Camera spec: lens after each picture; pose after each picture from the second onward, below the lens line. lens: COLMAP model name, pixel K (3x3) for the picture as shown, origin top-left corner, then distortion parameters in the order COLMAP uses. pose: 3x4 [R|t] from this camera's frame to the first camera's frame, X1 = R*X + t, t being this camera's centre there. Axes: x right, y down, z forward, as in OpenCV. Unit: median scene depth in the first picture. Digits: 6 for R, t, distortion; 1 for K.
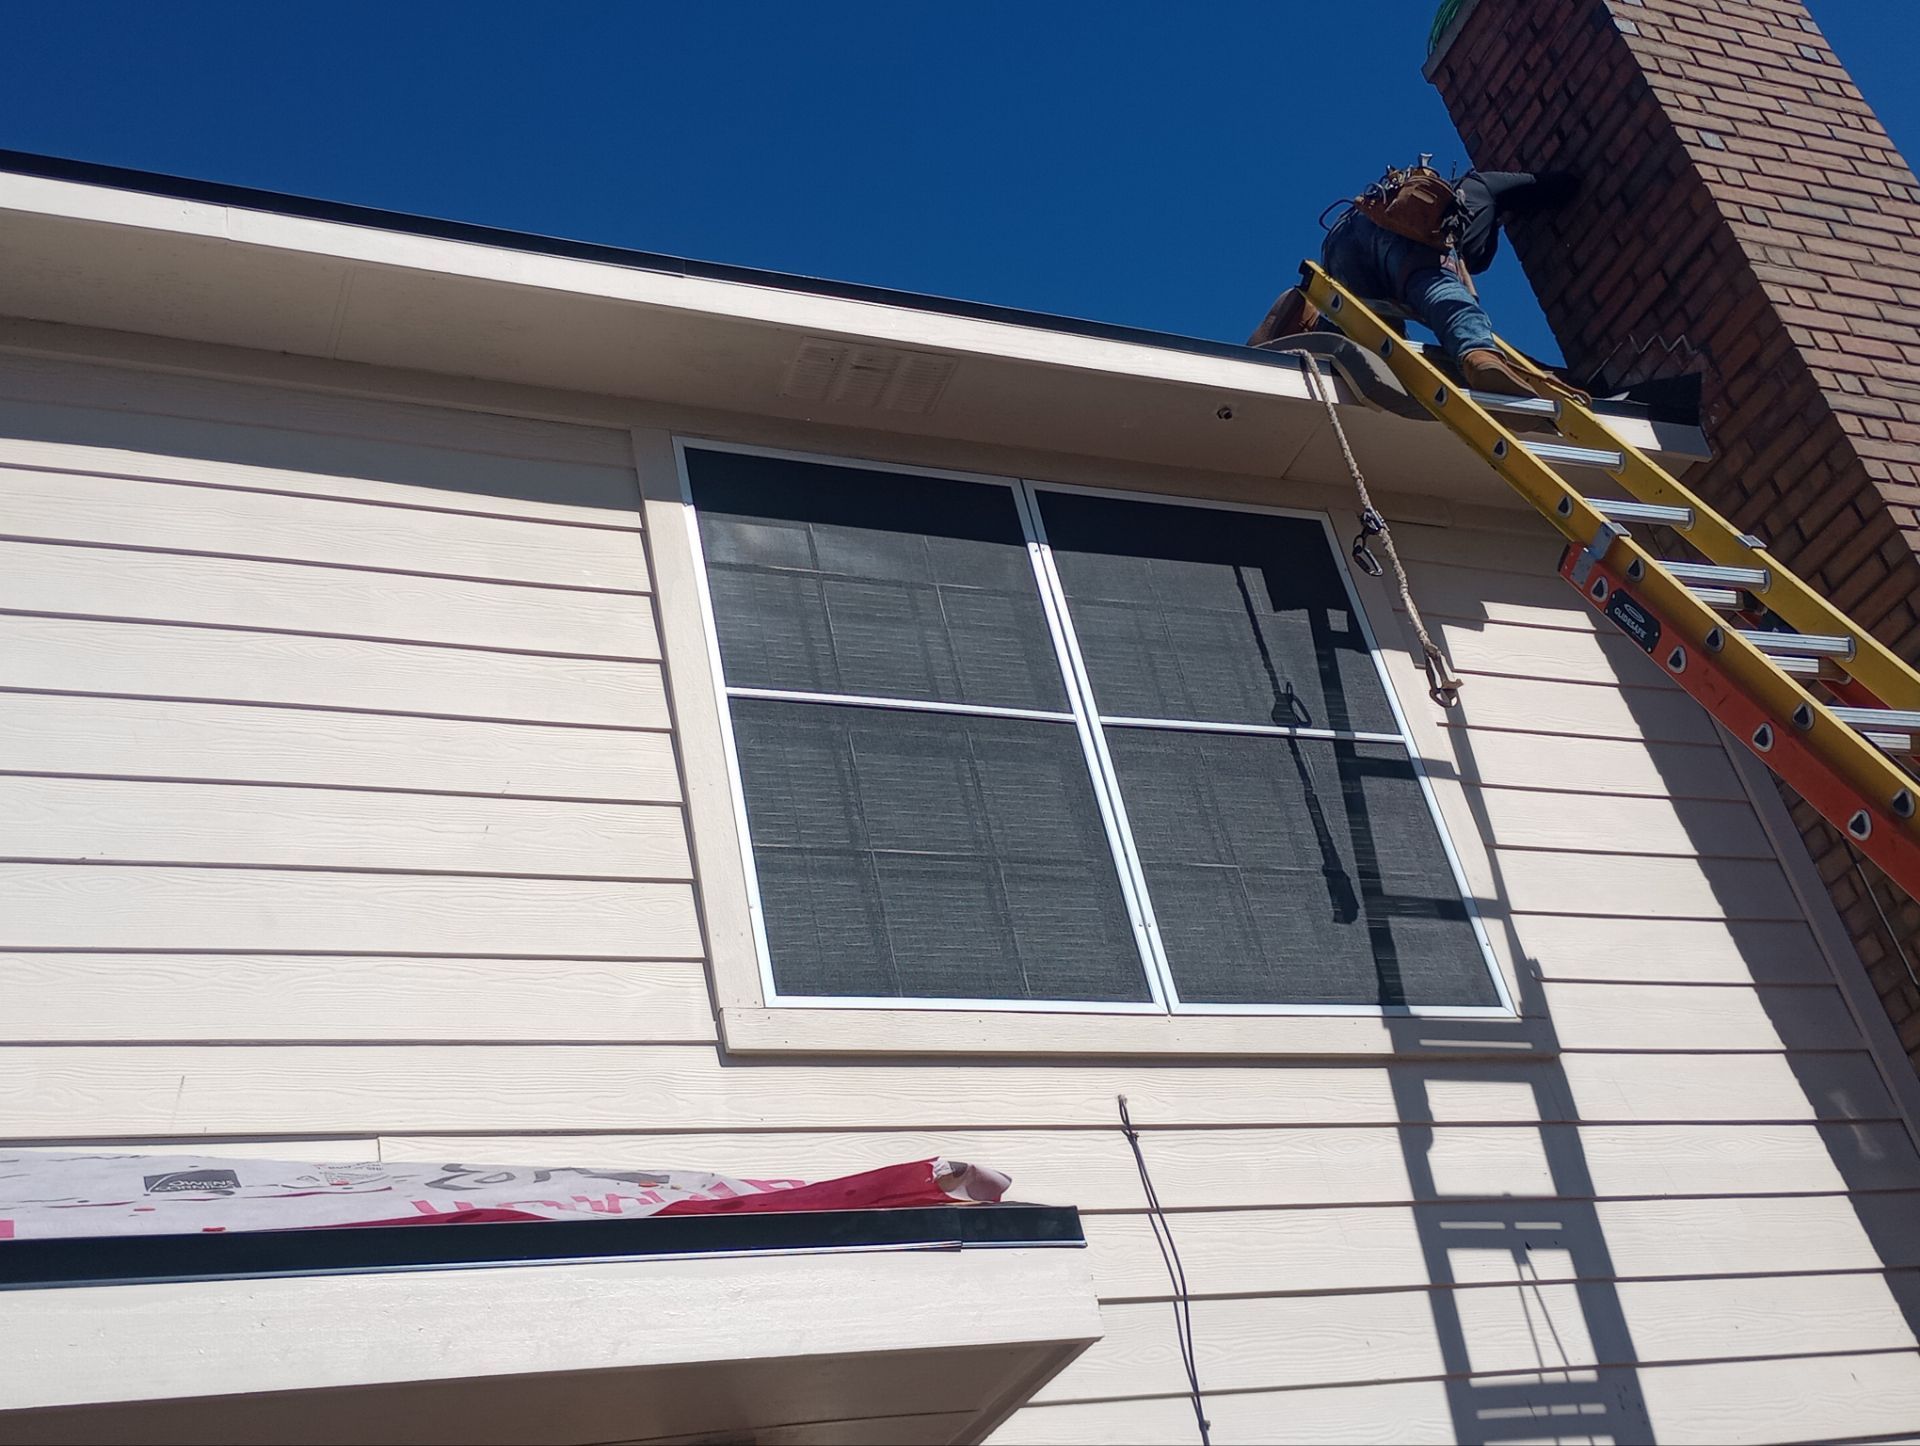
lens RADIAL K [[2229.9, 0, 959.5], [0, 2229.9, 775.2], [0, 0, 1]] dist [0.054030, -0.018080]
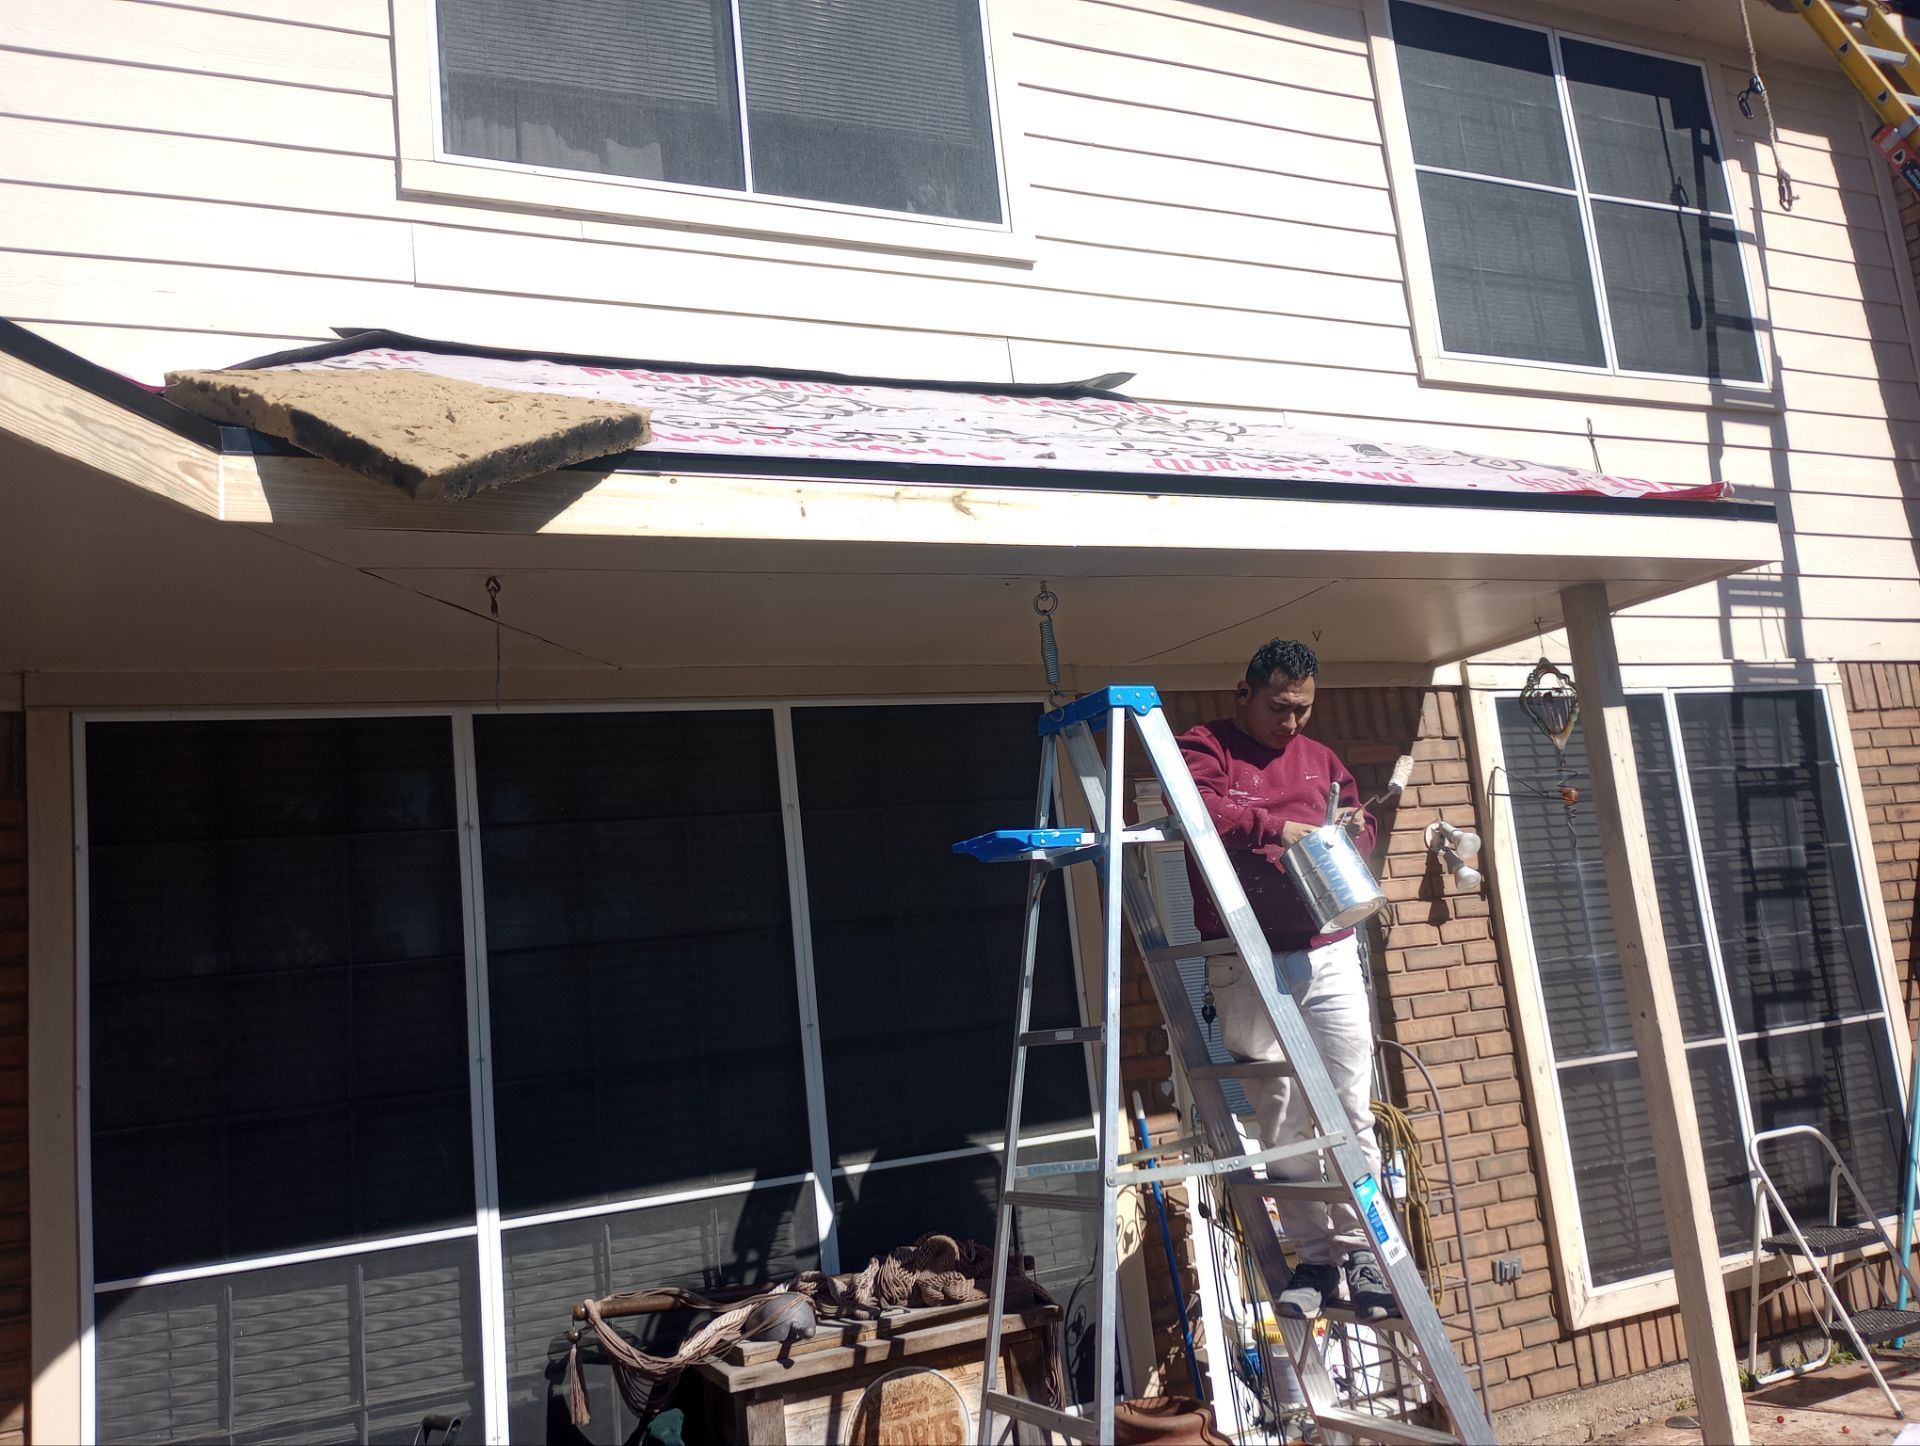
lens RADIAL K [[1606.5, 0, 960.0], [0, 1606.5, 723.0], [0, 0, 1]] dist [0.034620, -0.026575]
pose [[0.993897, 0.100181, 0.046175, -0.470126], [-0.110274, 0.913001, 0.392772, -0.096599], [-0.002809, -0.395466, 0.918476, -0.356347]]
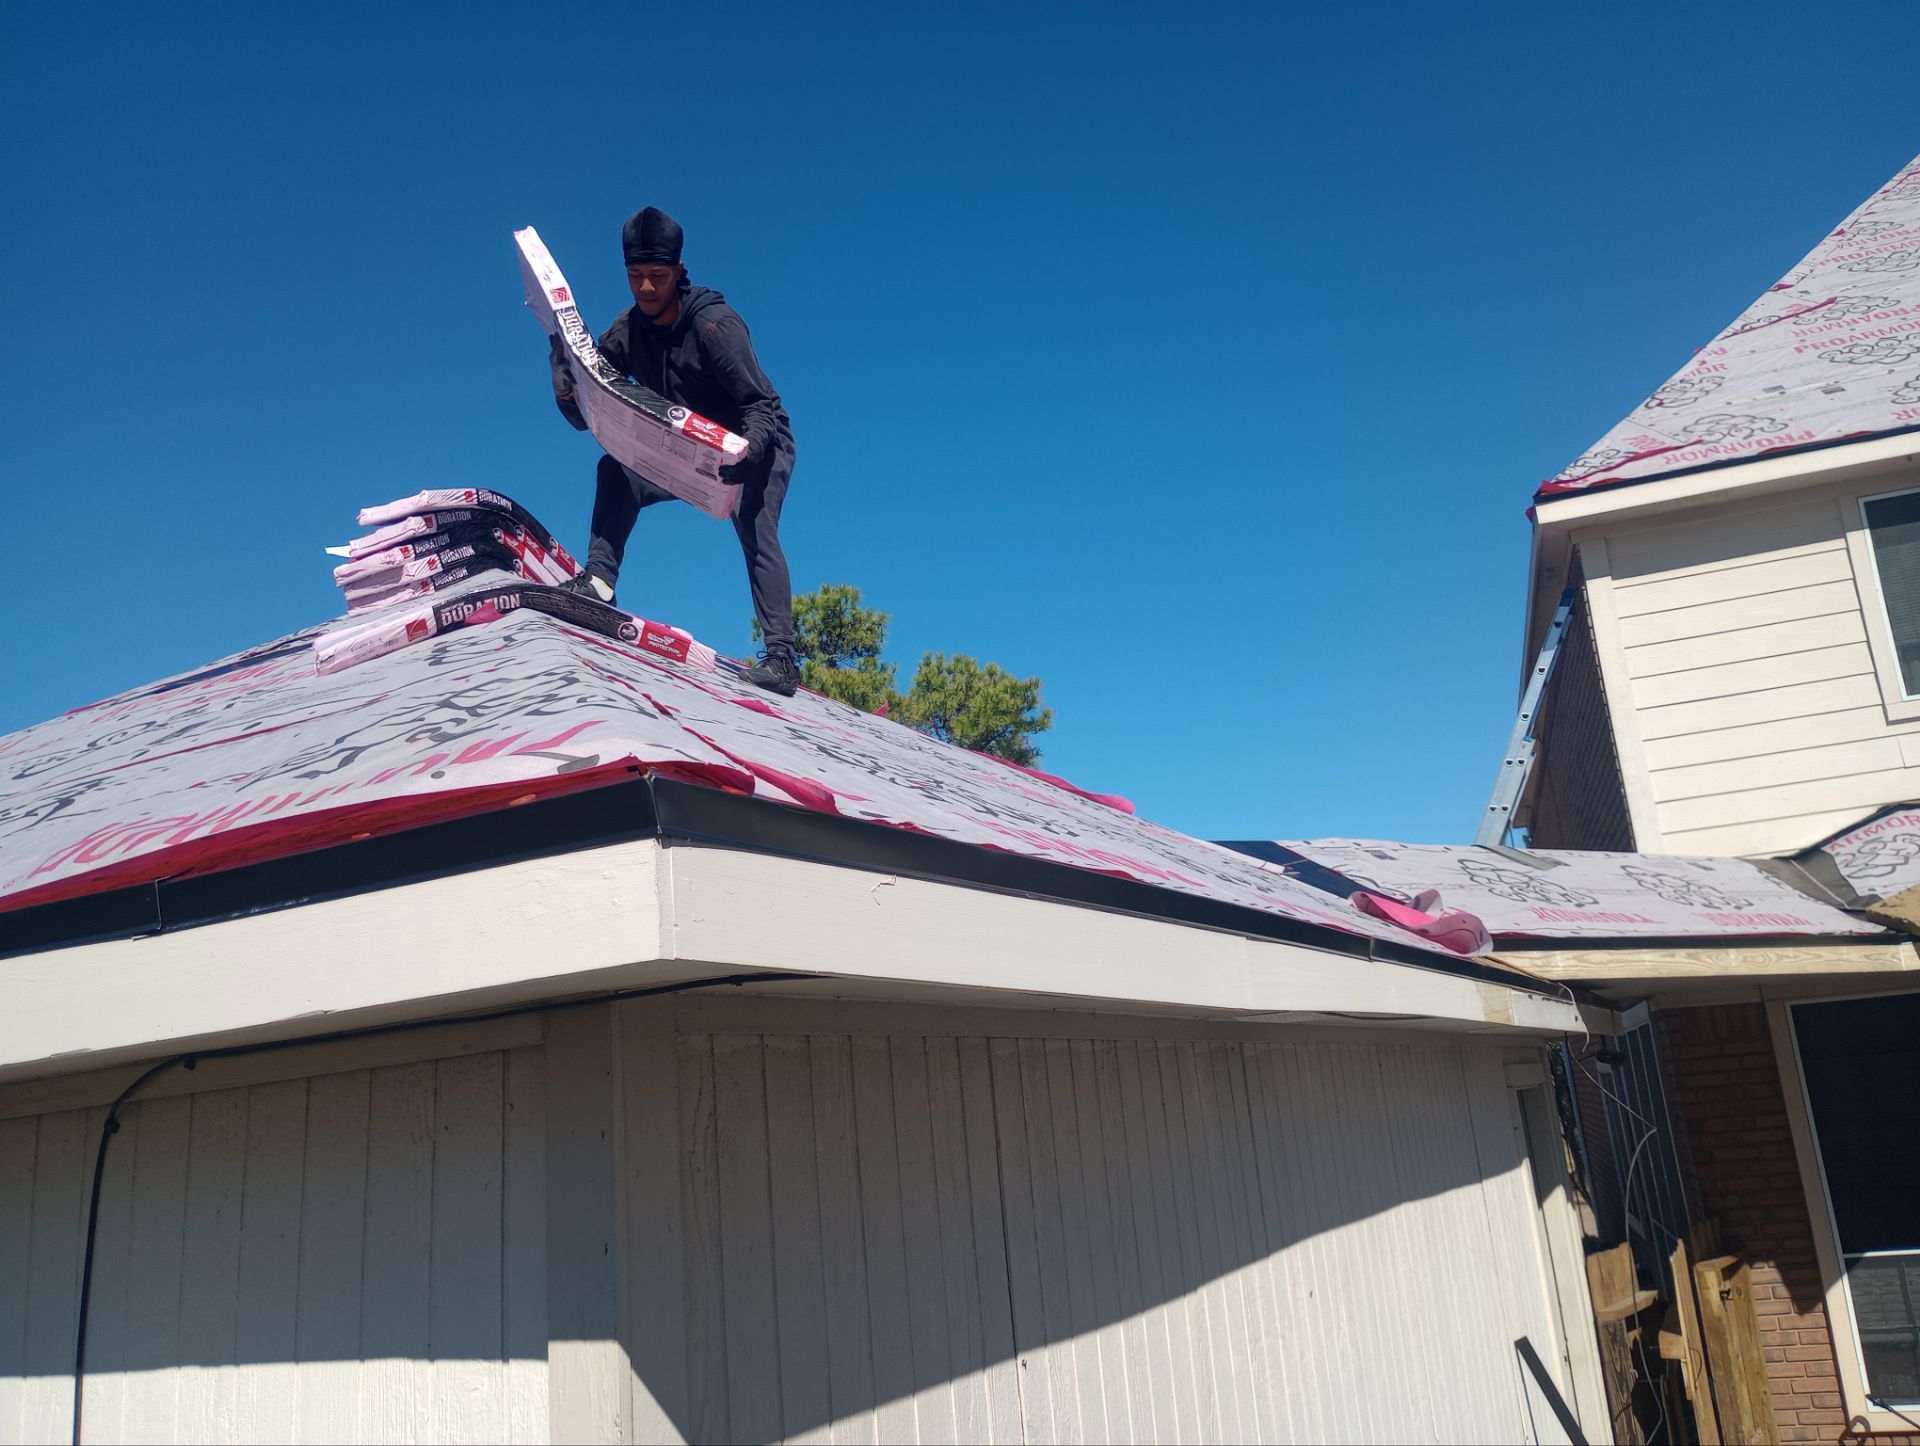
lens RADIAL K [[1571.0, 0, 950.6], [0, 1571.0, 726.4], [0, 0, 1]] dist [0.056727, -0.089954]
pose [[0.762648, -0.030195, -0.646109, -0.423977], [0.302949, 0.899243, 0.315568, -0.862168], [0.571481, -0.436405, 0.694954, -1.257052]]
